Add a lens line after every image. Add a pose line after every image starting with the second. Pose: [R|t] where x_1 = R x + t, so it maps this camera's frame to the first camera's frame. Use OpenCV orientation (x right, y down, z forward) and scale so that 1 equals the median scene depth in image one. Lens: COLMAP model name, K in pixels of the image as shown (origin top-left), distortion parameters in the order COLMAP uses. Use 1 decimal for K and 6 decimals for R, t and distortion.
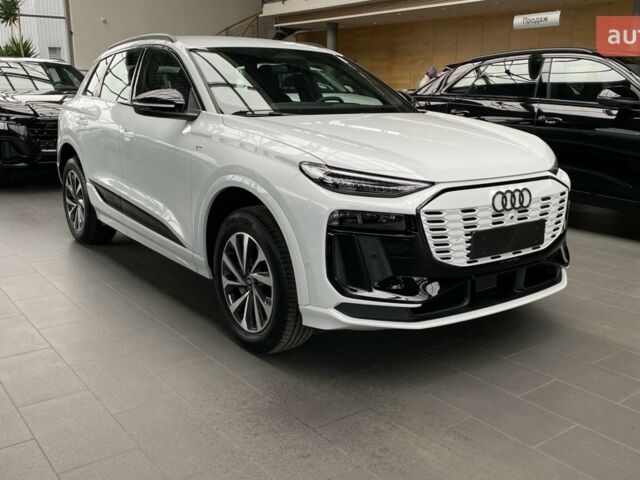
lens RADIAL K [[629.9, 0, 341.4], [0, 629.9, 232.4], [0, 0, 1]] dist [0.132871, -0.262767]
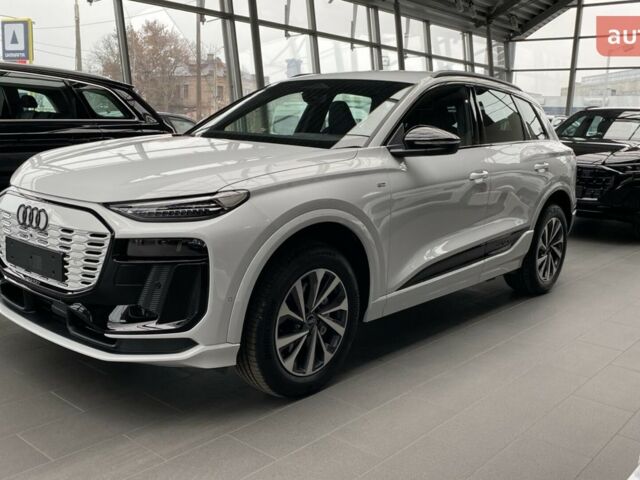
lens RADIAL K [[635.6, 0, 312.2], [0, 635.6, 241.0], [0, 0, 1]] dist [0.115426, -0.248596]
pose [[0.220800, 0.171069, -0.960199, 1.251594], [-0.256493, 0.960028, 0.112057, -0.224956], [0.940988, 0.221542, 0.255852, 1.117930]]
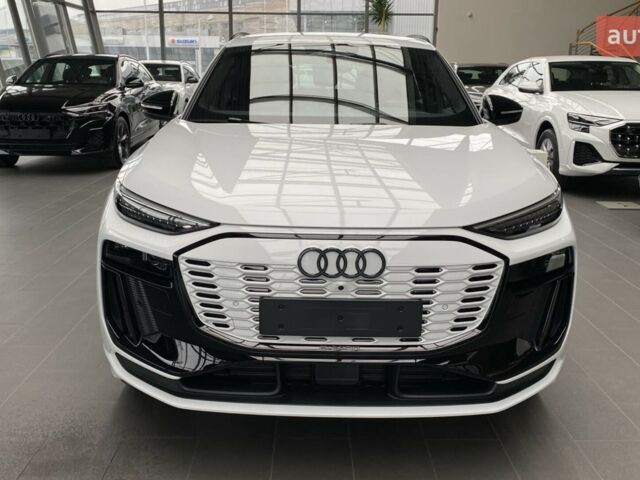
lens RADIAL K [[635.5, 0, 320.0], [0, 635.5, 240.0], [0, 0, 1]] dist [0.124674, -0.282229]
pose [[0.795111, 0.148149, -0.588090, 0.627664], [-0.136299, 0.988549, 0.064752, -0.112672], [0.590949, 0.028671, 0.806199, 0.419610]]
